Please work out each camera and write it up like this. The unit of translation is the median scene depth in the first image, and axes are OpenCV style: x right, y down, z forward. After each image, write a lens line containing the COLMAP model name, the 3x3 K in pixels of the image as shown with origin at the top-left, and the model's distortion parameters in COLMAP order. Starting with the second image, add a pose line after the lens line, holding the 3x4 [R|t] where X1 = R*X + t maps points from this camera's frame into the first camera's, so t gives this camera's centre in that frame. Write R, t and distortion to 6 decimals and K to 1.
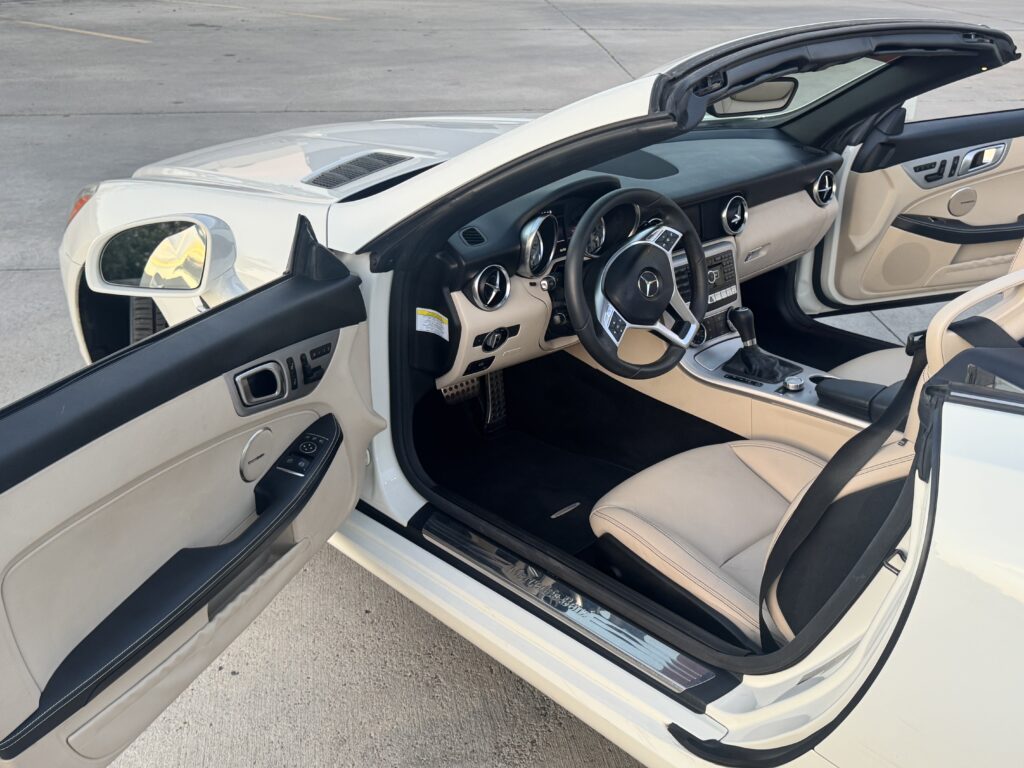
lens RADIAL K [[1083.3, 0, 512.0], [0, 1083.3, 384.0], [0, 0, 1]] dist [0.214636, -0.484818]
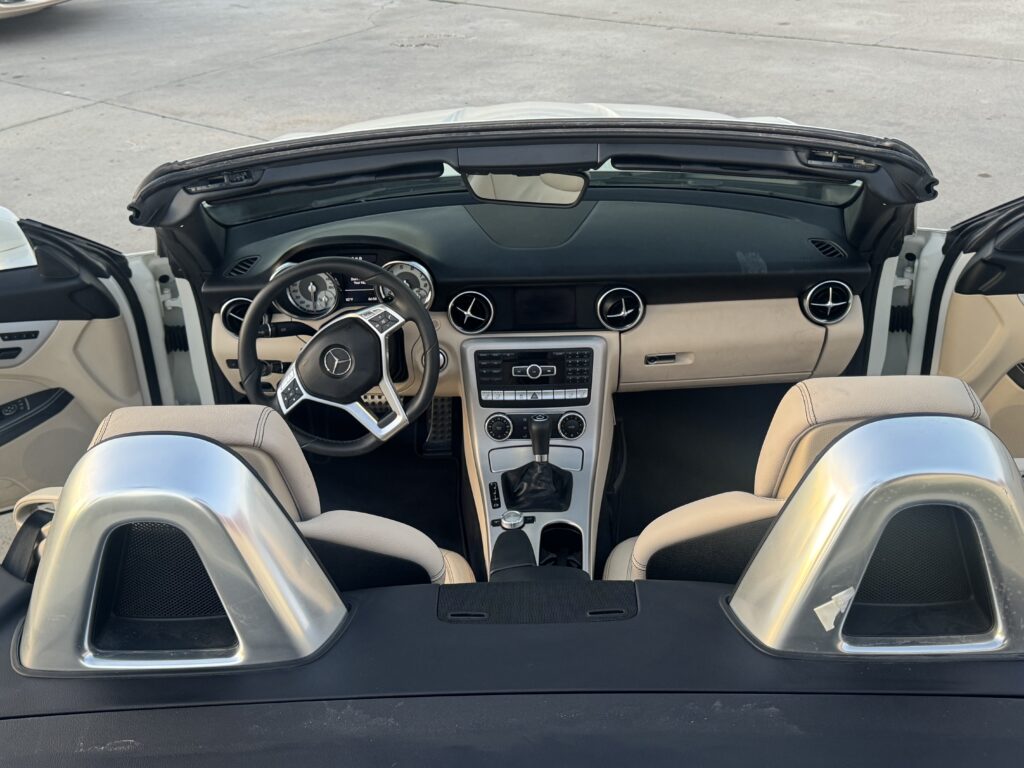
lens RADIAL K [[1083.3, 0, 512.0], [0, 1083.3, 384.0], [0, 0, 1]] dist [0.214636, -0.484818]
pose [[0.725296, 0.307862, -0.615765, 0.610861], [-0.244300, 0.951325, 0.187876, -0.213716], [0.643633, 0.014166, 0.765204, 0.282231]]
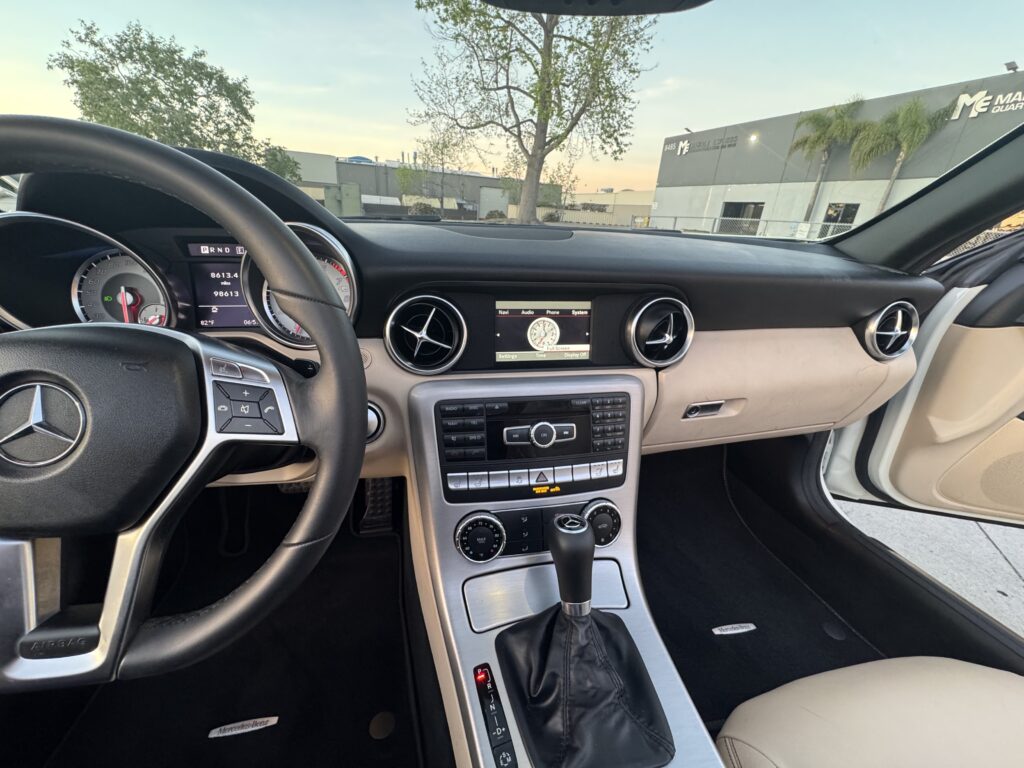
lens RADIAL K [[413.0, 0, 512.0], [0, 413.0, 384.0], [0, 0, 1]] dist [-0.001601, -0.000047]
pose [[0.857074, 0.207821, -0.471417, 0.219226], [-0.237223, 0.971450, -0.003034, -0.100679], [0.457328, 0.114432, 0.881905, 0.715105]]
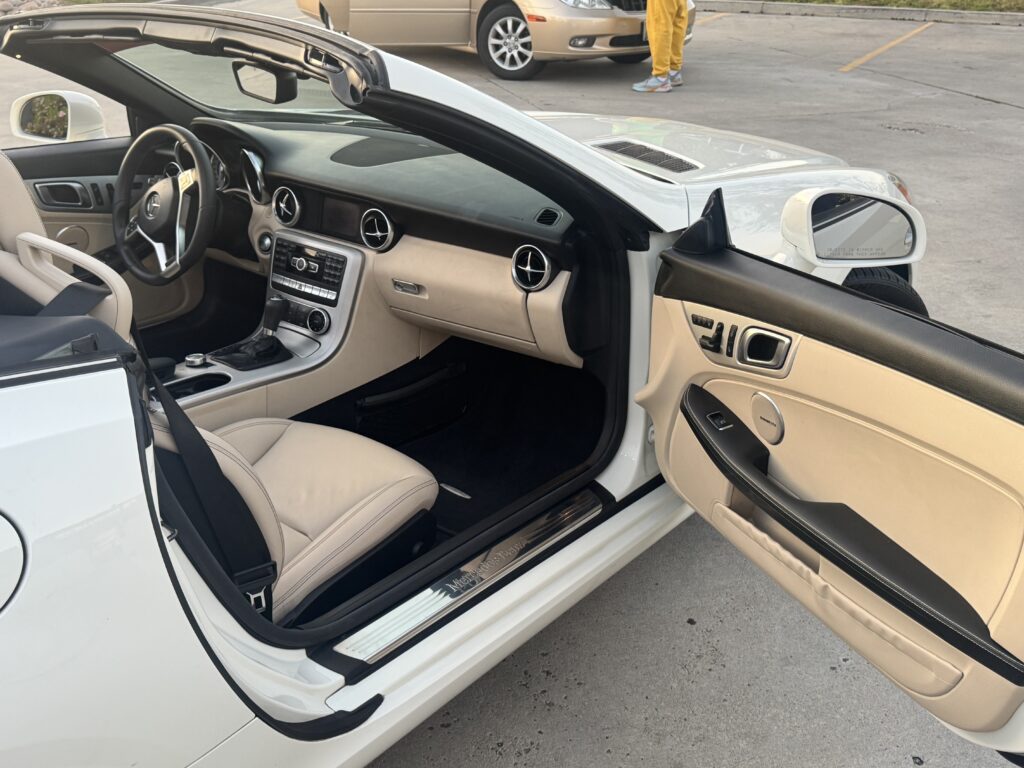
lens RADIAL K [[1083.3, 0, 512.0], [0, 1083.3, 384.0], [0, 0, 1]] dist [0.214636, -0.484818]
pose [[0.131682, 0.383469, -0.914118, 1.006679], [-0.403992, 0.862853, 0.303767, -0.333169], [0.905235, 0.329295, 0.268541, 0.815784]]
